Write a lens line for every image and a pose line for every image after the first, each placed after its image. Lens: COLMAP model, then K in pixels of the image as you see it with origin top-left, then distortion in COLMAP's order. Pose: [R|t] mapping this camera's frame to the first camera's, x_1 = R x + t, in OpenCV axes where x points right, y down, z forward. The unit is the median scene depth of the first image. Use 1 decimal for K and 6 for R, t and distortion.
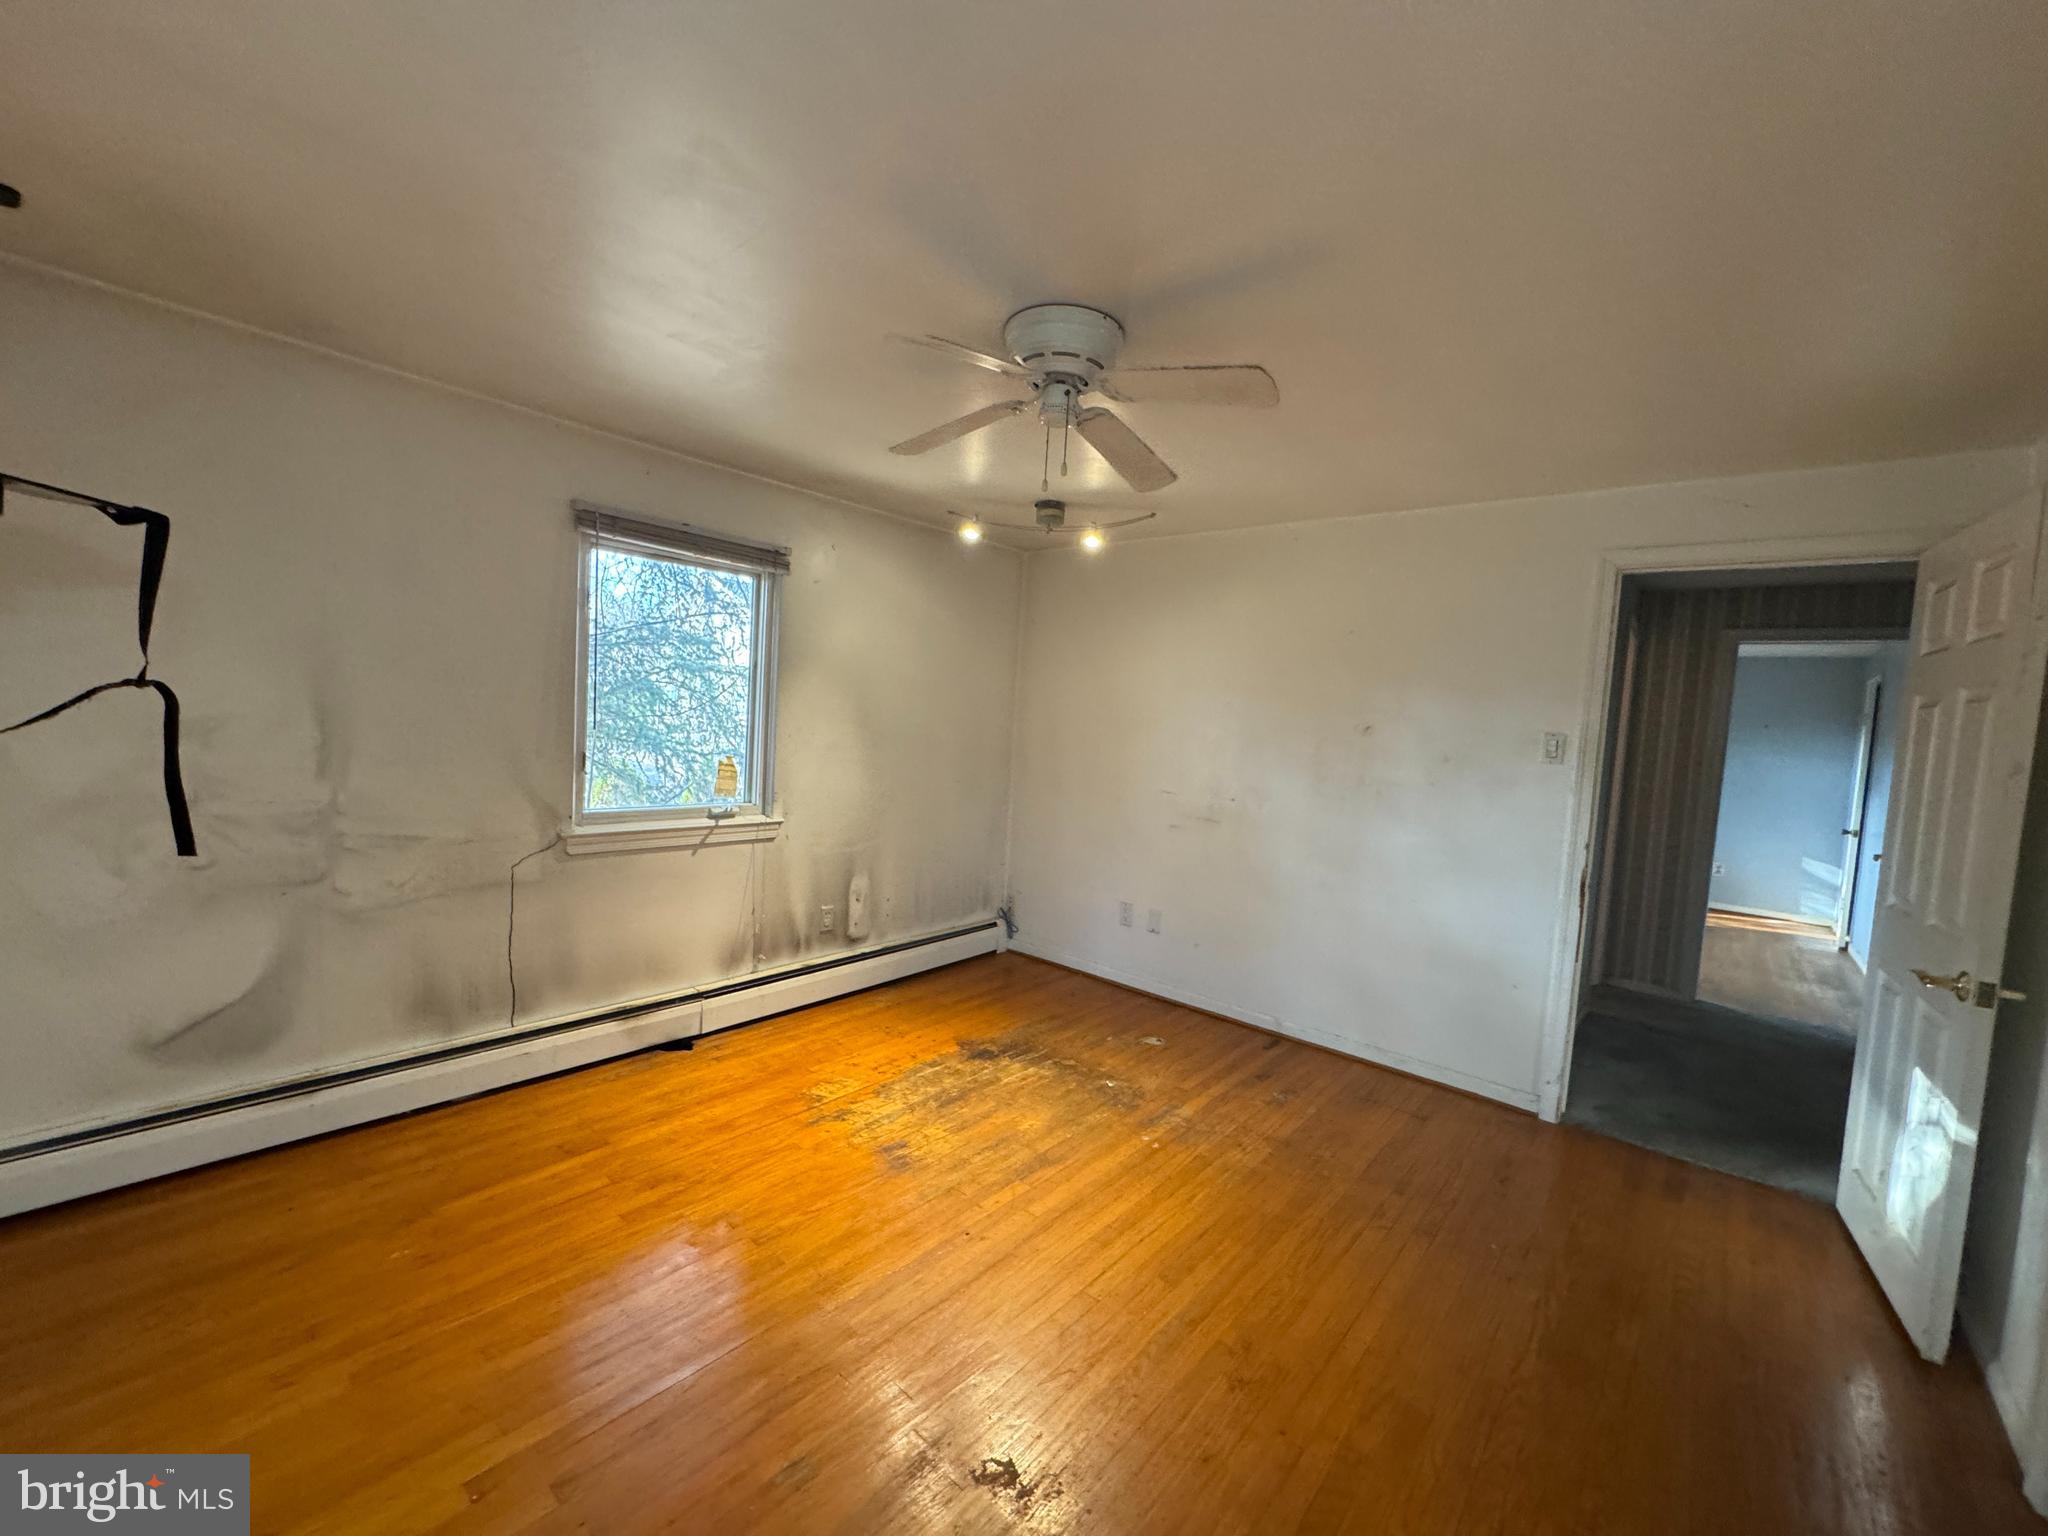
lens RADIAL K [[816.6, 0, 1019.7], [0, 816.6, 768.0], [0, 0, 1]] dist [-0.002628, 0.000515]
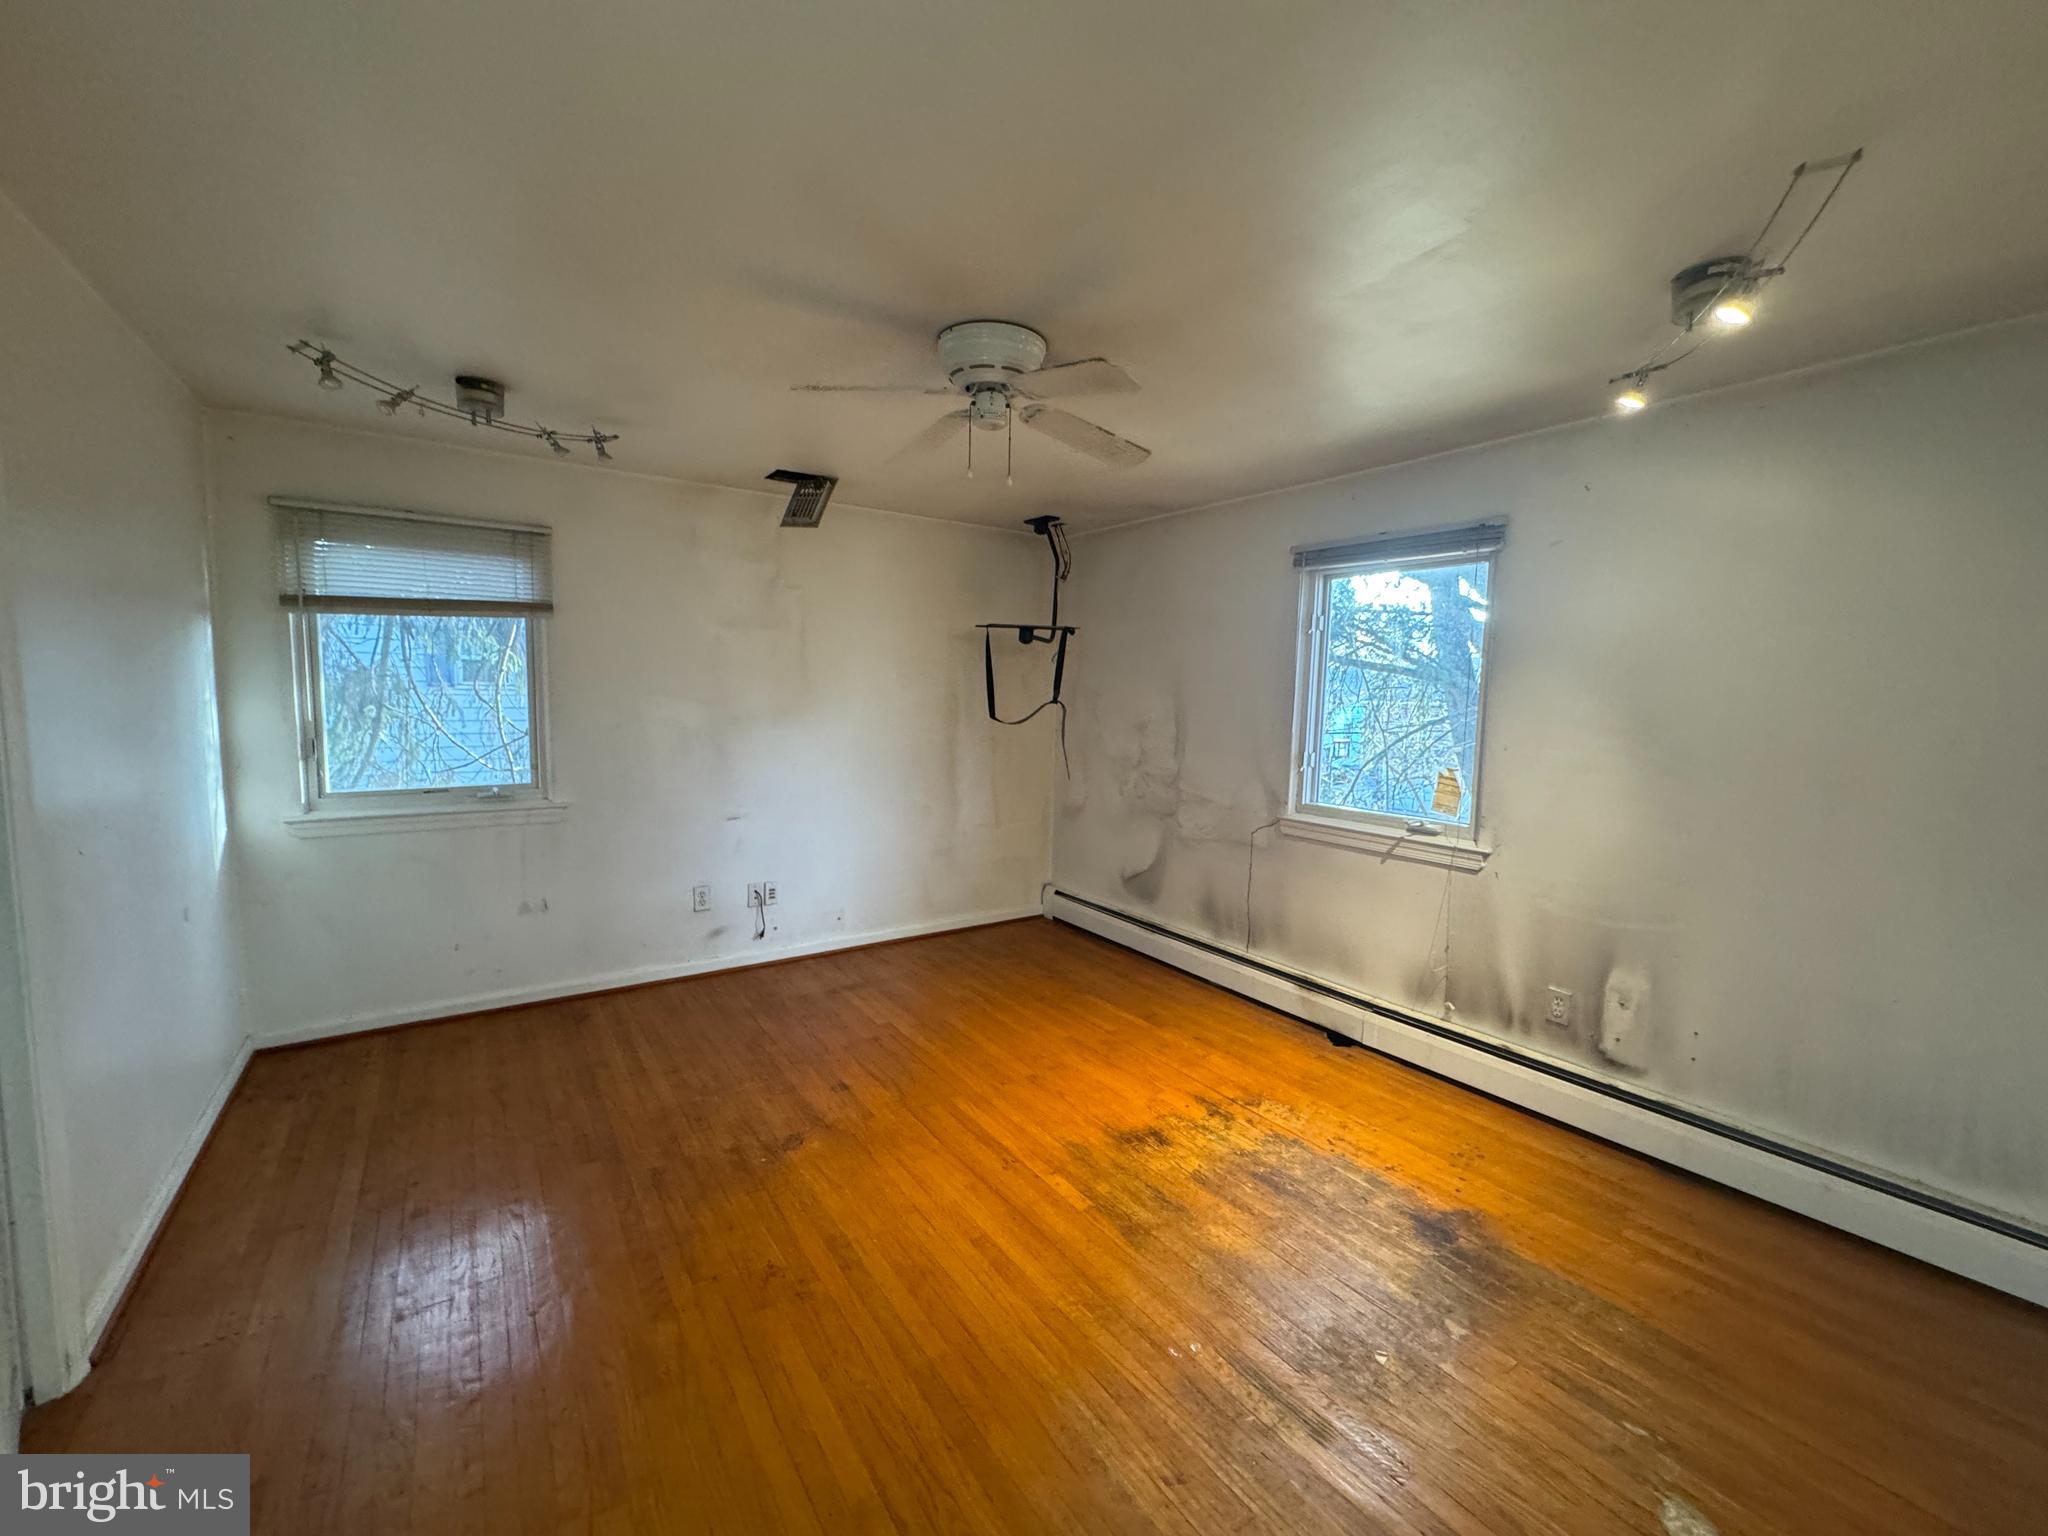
lens RADIAL K [[816.6, 0, 1018.7], [0, 816.6, 761.5], [0, 0, 1]] dist [-0.002628, 0.000515]
pose [[-0.249251, 0.020317, -0.968226, 0.683160], [-0.100260, 0.993866, 0.046665, -0.018134], [0.963235, 0.108706, -0.245686, 0.829054]]
